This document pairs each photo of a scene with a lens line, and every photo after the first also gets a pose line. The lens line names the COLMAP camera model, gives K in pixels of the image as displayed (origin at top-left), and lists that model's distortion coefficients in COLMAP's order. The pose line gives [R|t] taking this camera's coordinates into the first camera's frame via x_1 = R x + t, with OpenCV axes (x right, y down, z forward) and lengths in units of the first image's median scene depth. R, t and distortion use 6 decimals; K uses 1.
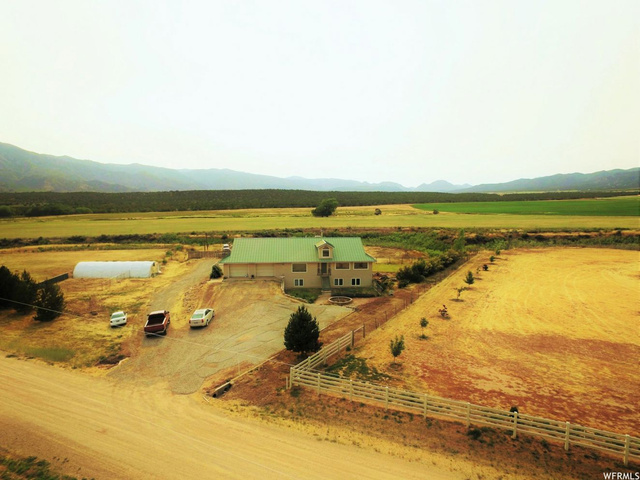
lens RADIAL K [[371.4, 0, 314.2], [0, 371.4, 240.3], [0, 0, 1]] dist [-0.014996, 0.016825]
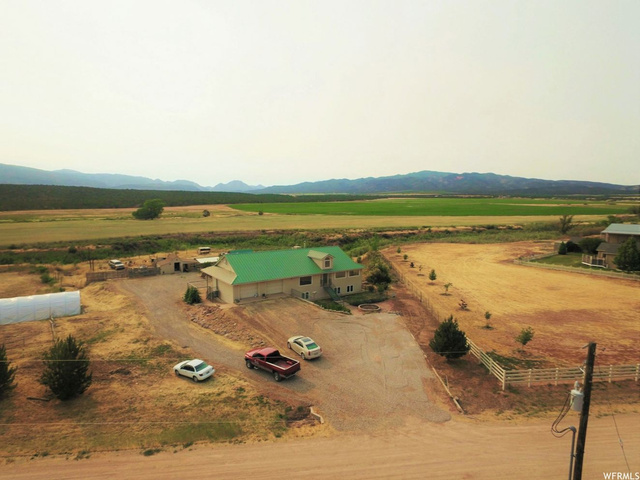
lens RADIAL K [[371.4, 0, 316.9], [0, 371.4, 238.5], [0, 0, 1]] dist [-0.014996, 0.016825]
pose [[0.856699, -0.041601, 0.514136, -0.420055], [0.043195, 0.999027, 0.008861, -0.036679], [-0.514005, 0.014617, 0.857663, 0.115598]]
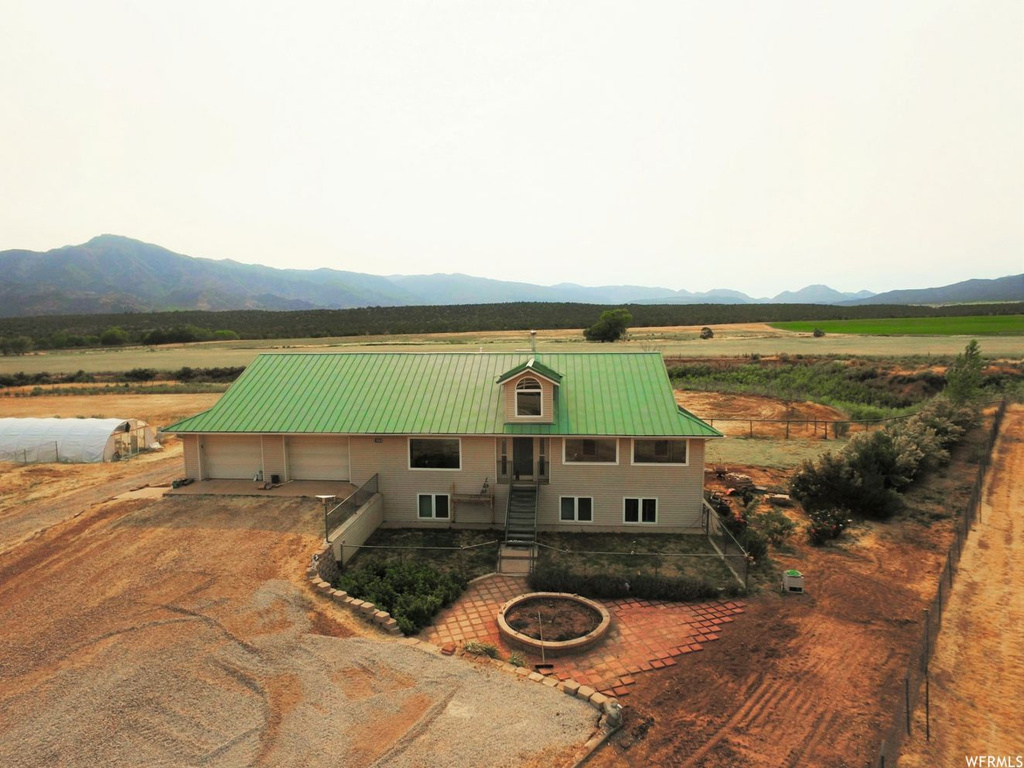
lens RADIAL K [[594.3, 0, 504.7], [0, 594.3, 385.8], [0, 0, 1]] dist [-0.014996, 0.016825]
pose [[0.988047, 0.008547, -0.153915, 0.066303], [-0.008610, 0.999963, 0.000257, 0.018051], [0.153912, 0.001071, 0.988084, 0.461356]]
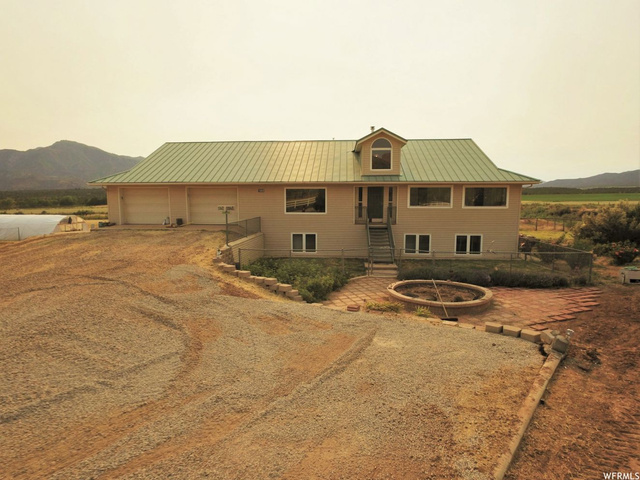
lens RADIAL K [[371.4, 0, 315.7], [0, 371.4, 239.2], [0, 0, 1]] dist [-0.014996, 0.016825]
pose [[0.988843, 0.017301, -0.147951, 0.018776], [-0.016724, 0.999847, 0.005141, 0.089206], [0.148017, -0.002609, 0.988981, 0.530234]]
